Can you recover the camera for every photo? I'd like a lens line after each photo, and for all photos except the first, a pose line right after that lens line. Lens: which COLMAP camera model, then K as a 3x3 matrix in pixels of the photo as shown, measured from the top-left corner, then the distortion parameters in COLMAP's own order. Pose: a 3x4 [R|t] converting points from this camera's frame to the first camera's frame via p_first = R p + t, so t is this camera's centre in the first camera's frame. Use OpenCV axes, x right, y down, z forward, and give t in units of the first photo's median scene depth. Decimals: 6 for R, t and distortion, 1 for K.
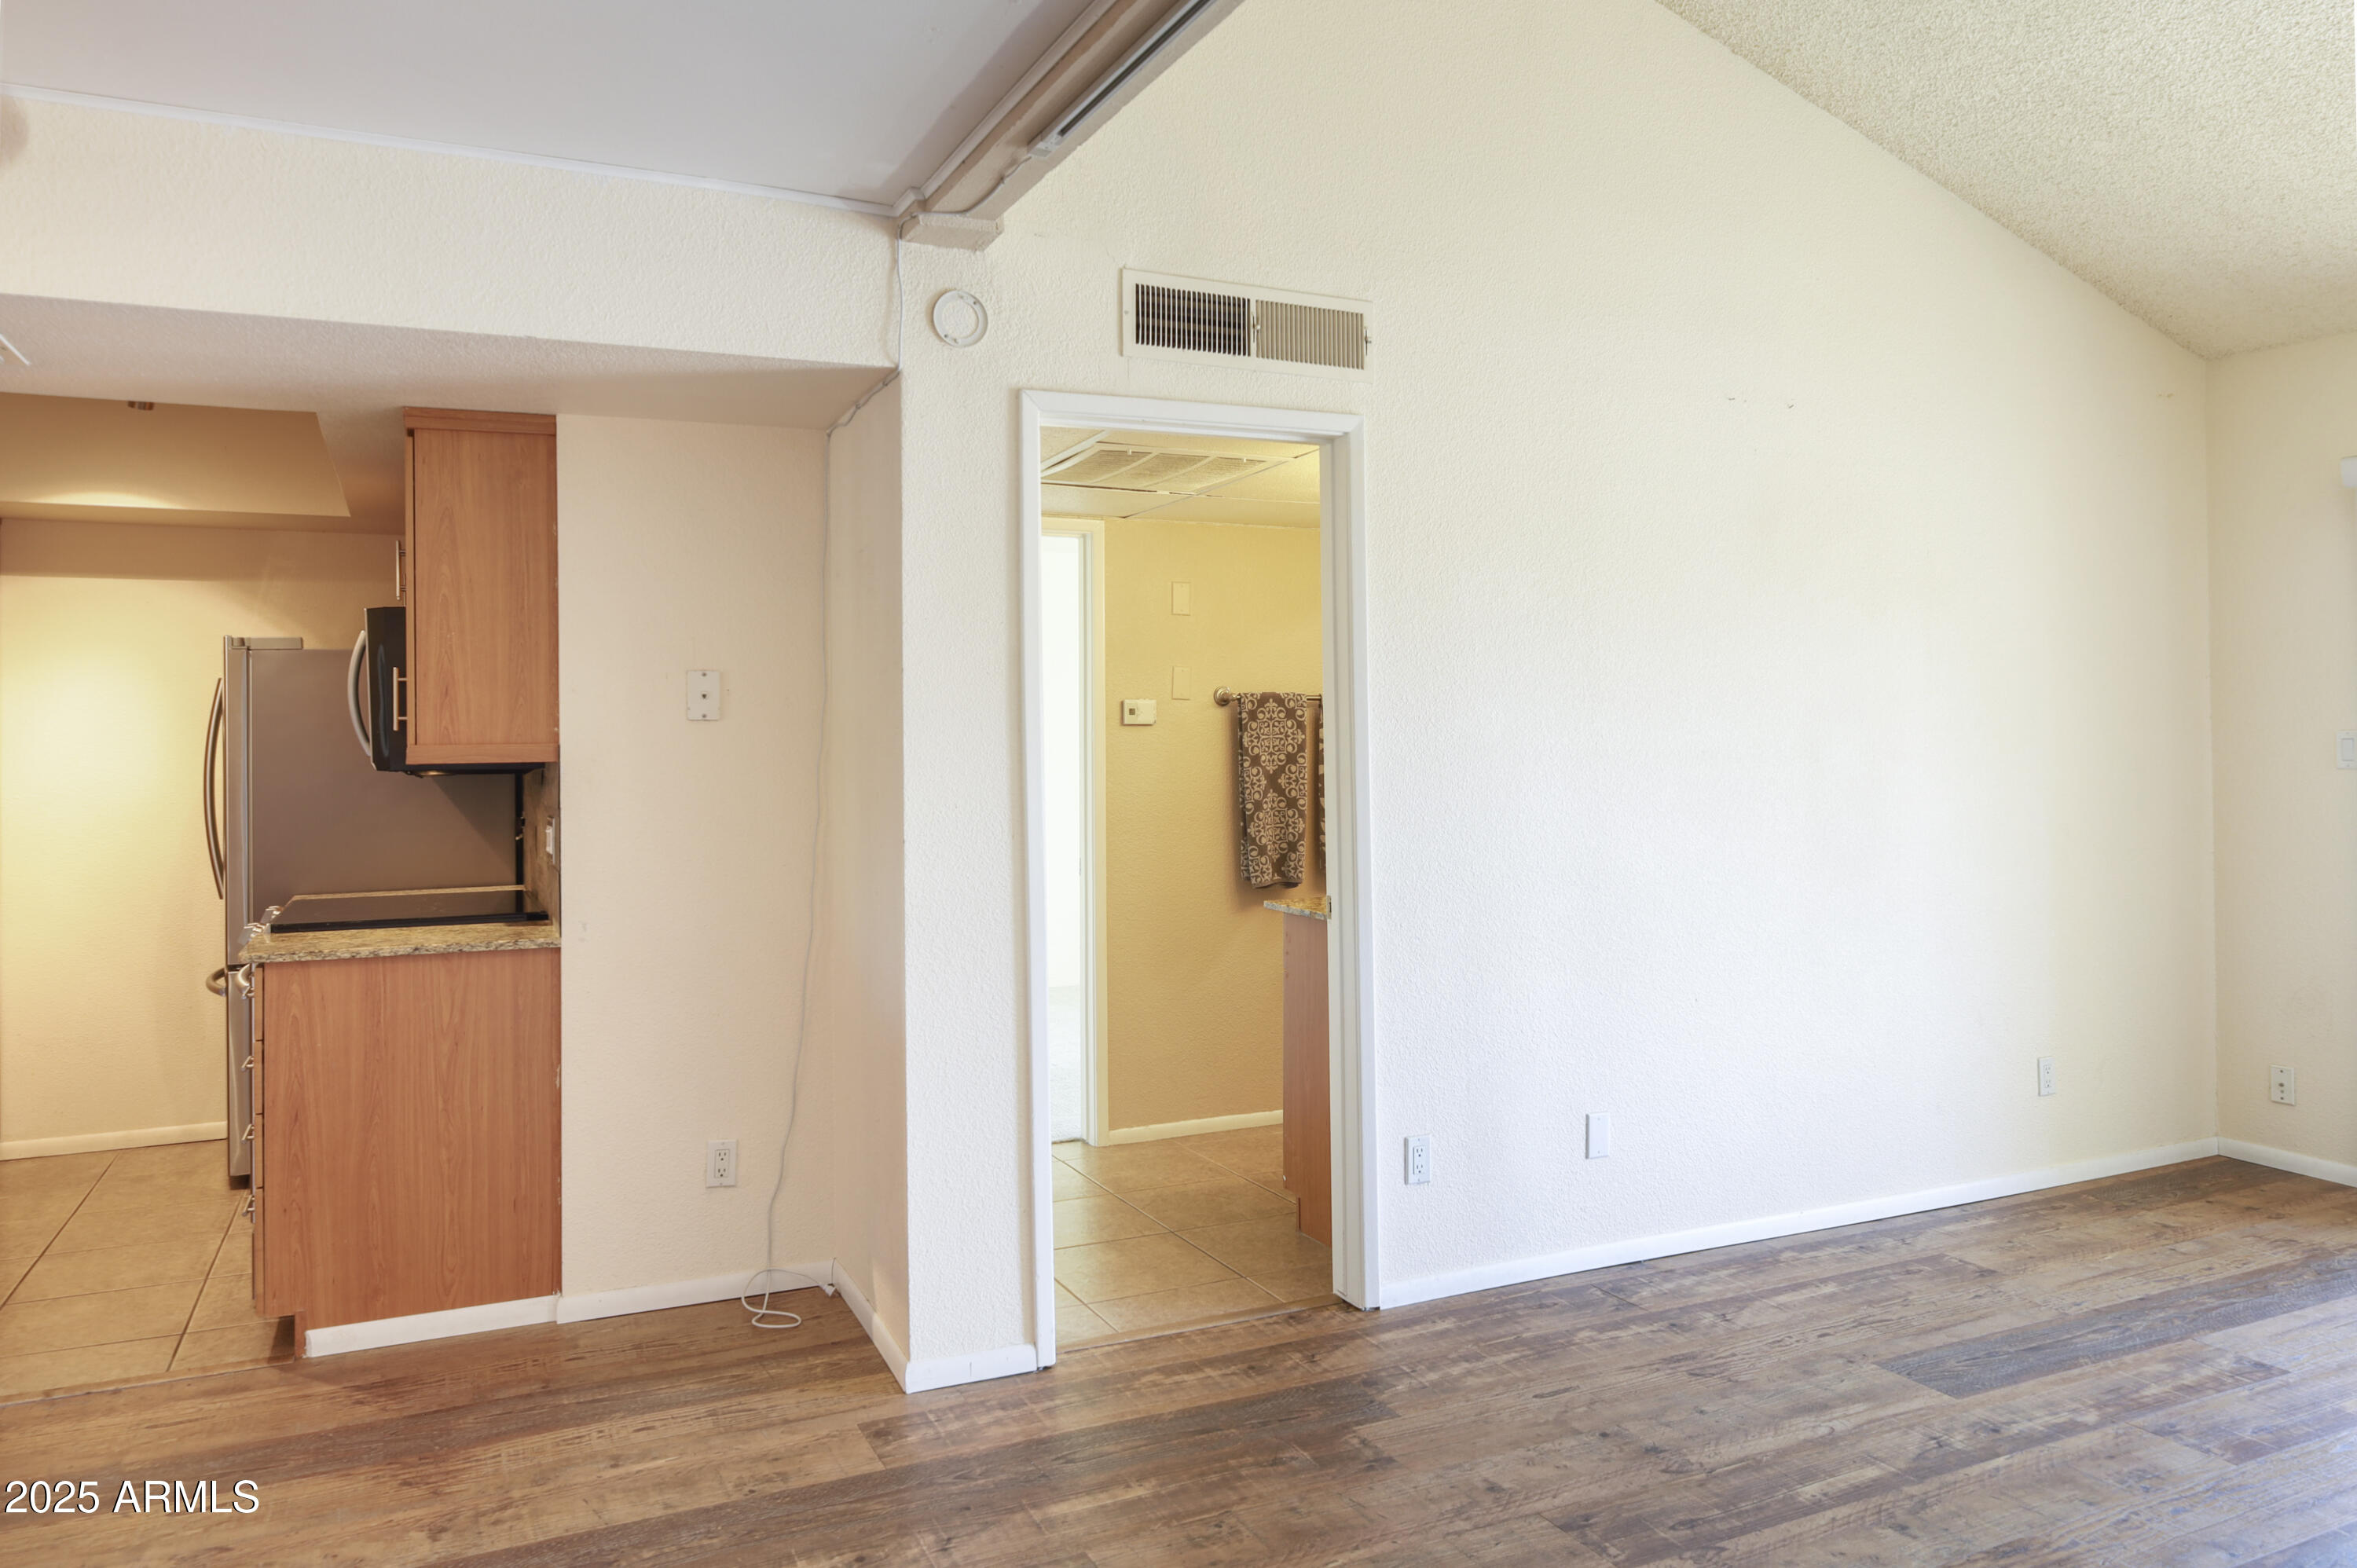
lens RADIAL K [[1620.8, 0, 1193.5], [0, 1620.8, 736.3], [0, 0, 1]] dist [-0.008179, -0.000589]
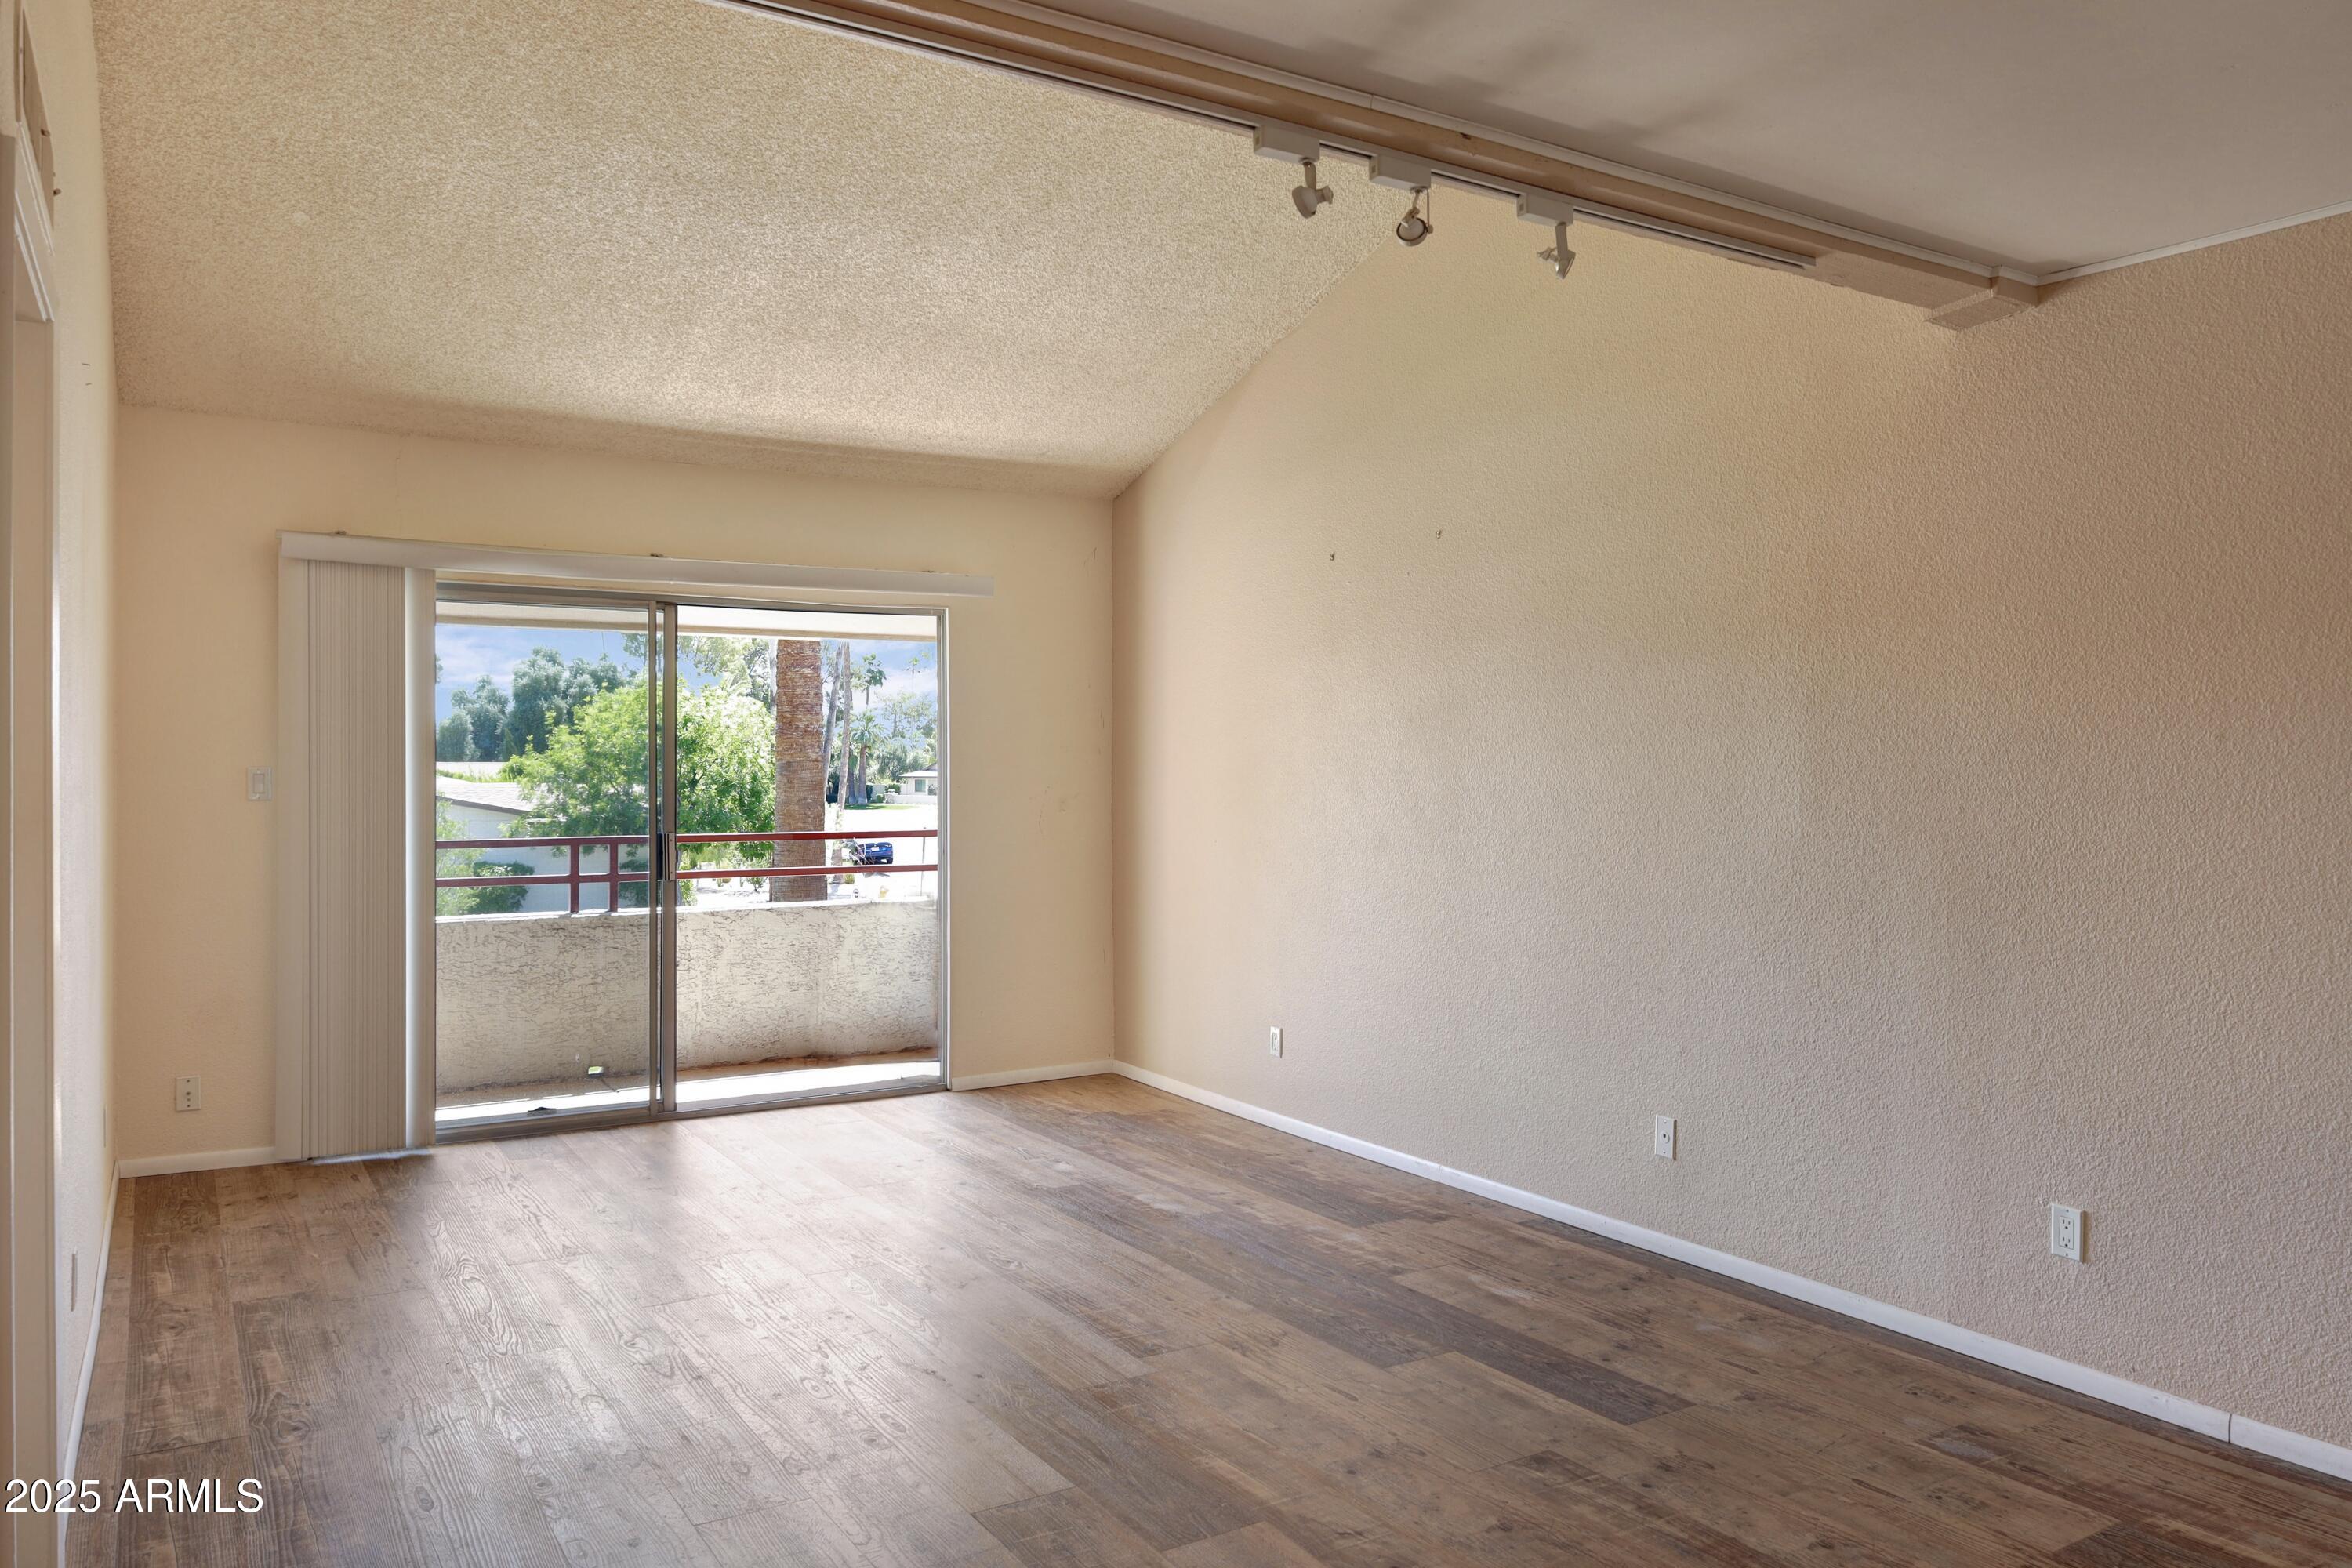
lens RADIAL K [[1641.7, 0, 1166.9], [0, 1641.7, 776.9], [0, 0, 1]] dist [-0.003405, 0.000466]
pose [[-0.094082, 0.001665, 0.995563, -0.666483], [-0.003469, 0.999992, -0.002000, 0.004550], [-0.995558, -0.003641, -0.094075, 0.624567]]
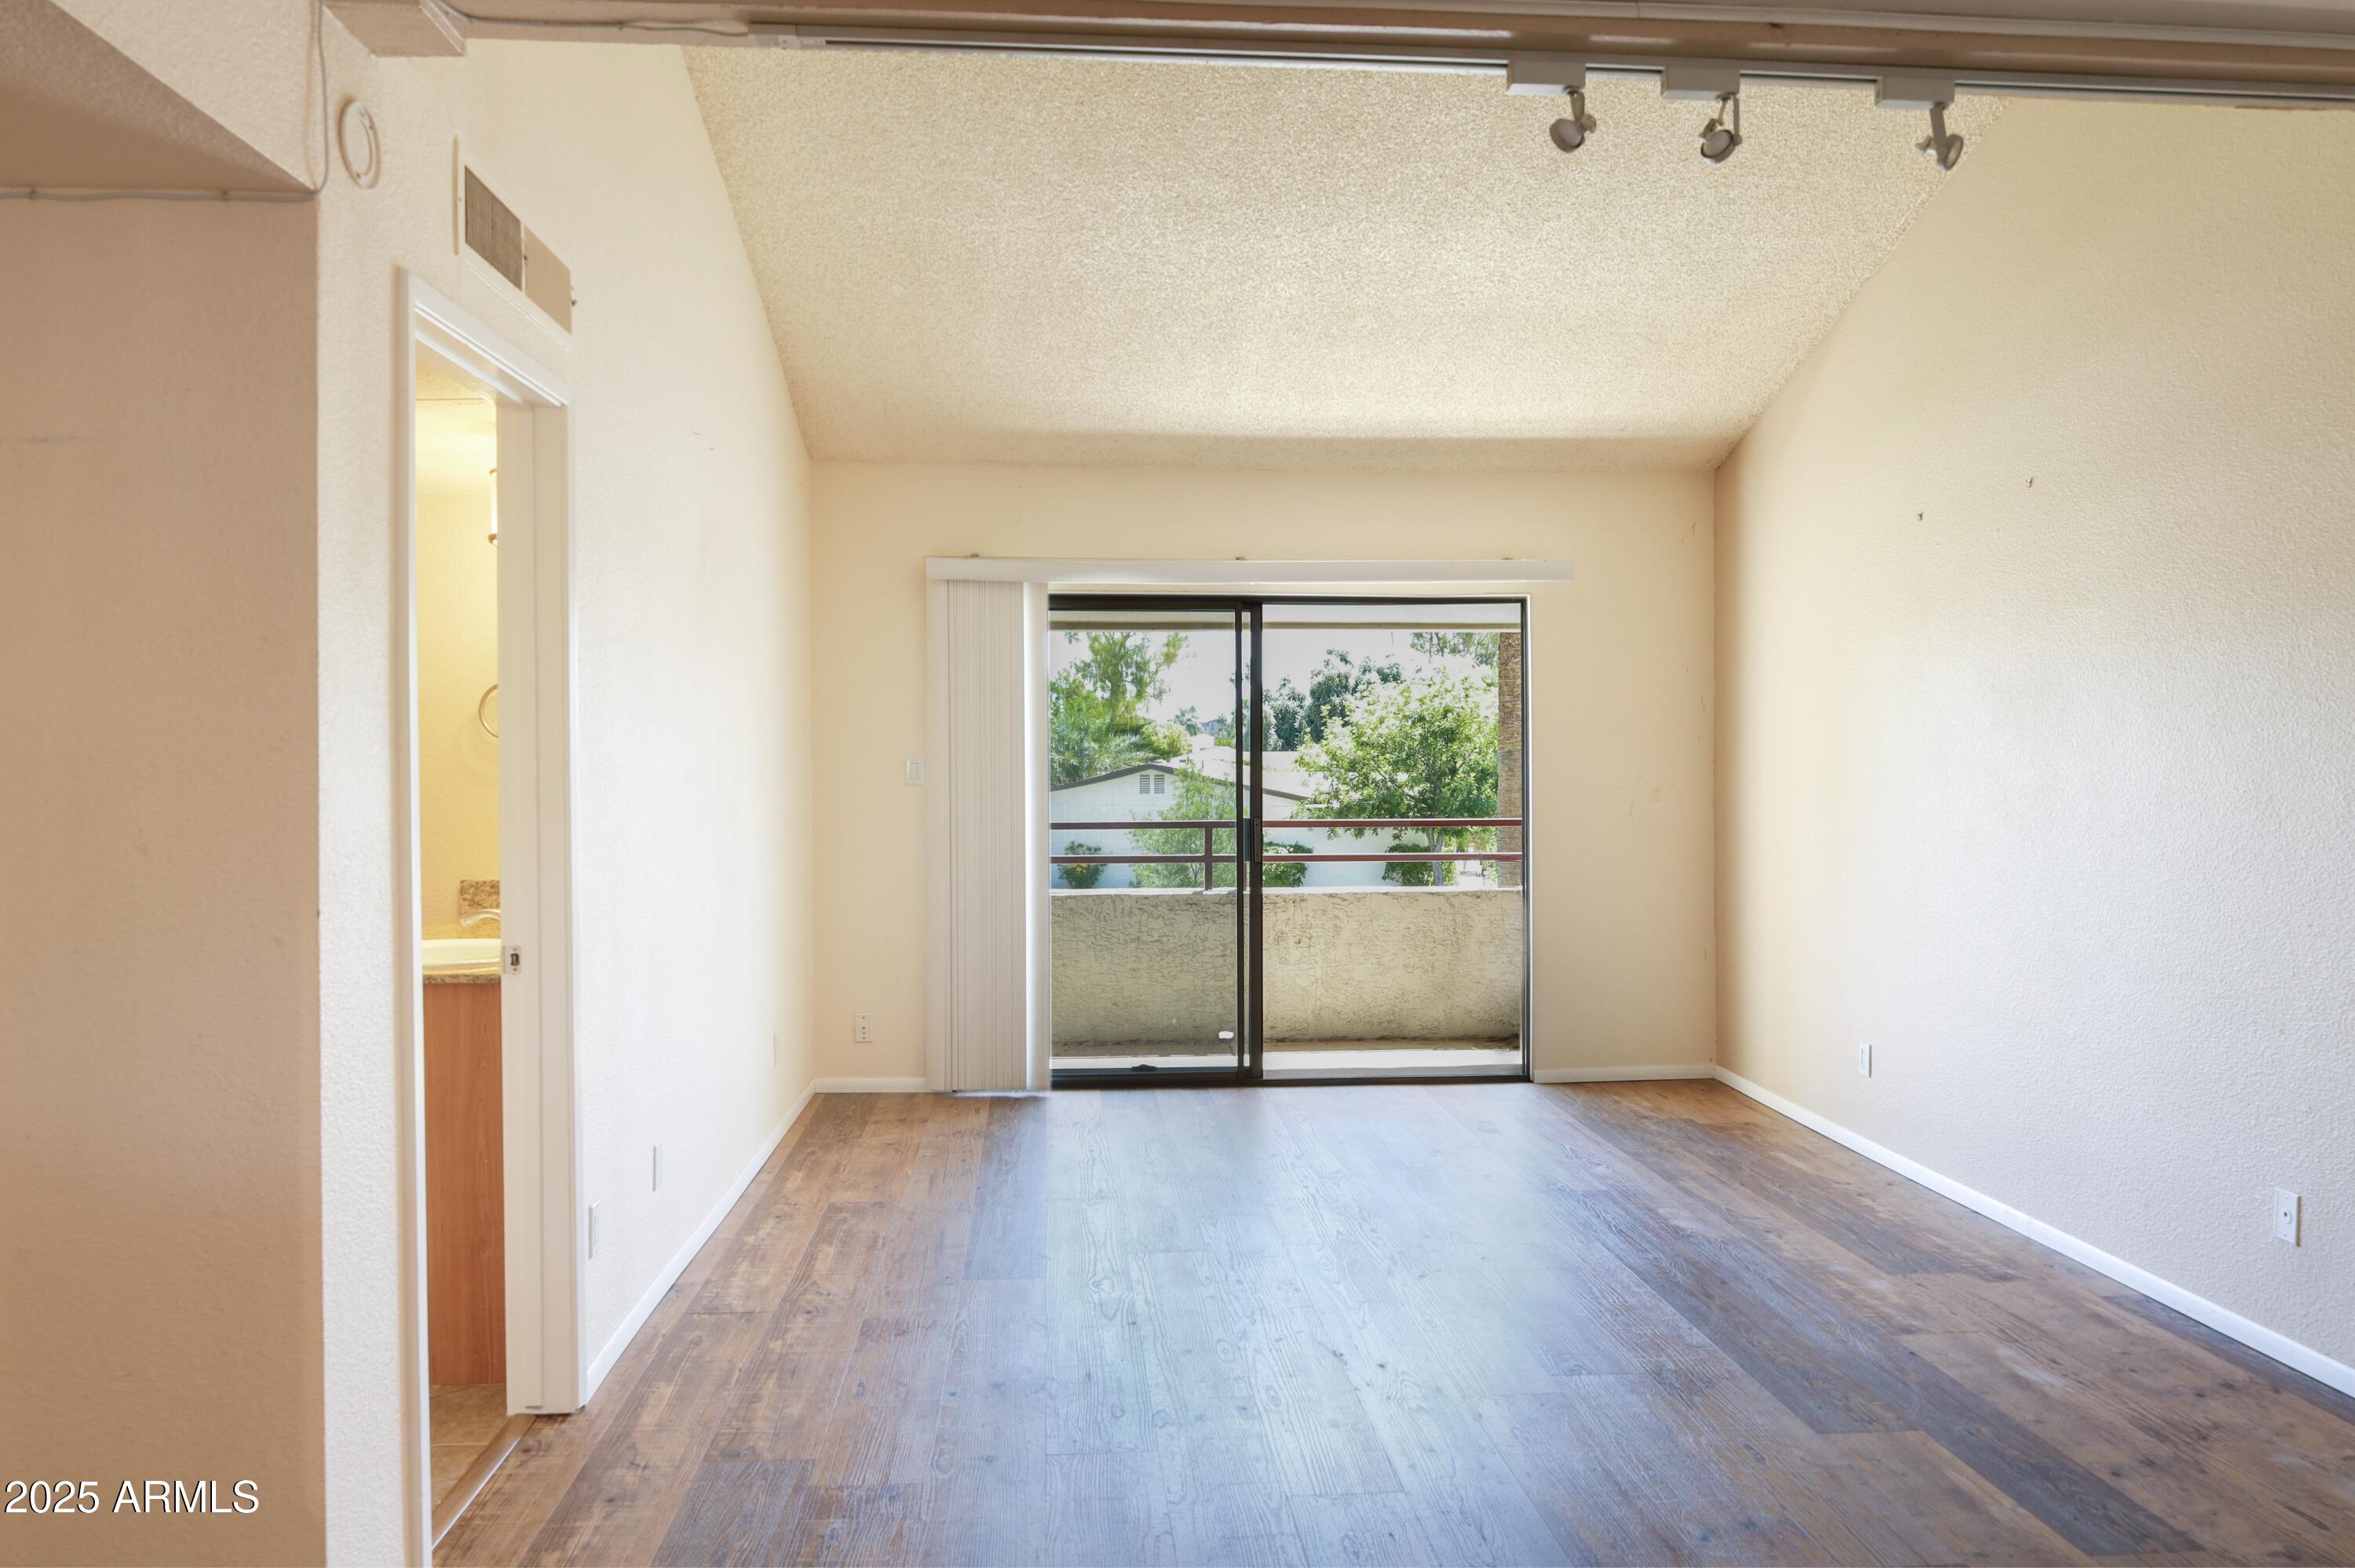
lens RADIAL K [[1606.7, 0, 1177.5], [0, 1606.7, 784.0], [0, 0, 1]] dist [-0.007455, 0.002227]
pose [[0.365041, -0.009369, 0.930944, -0.610275], [-0.003951, 0.999925, 0.011612, 0.002900], [-0.930983, -0.007917, 0.364977, 0.401524]]
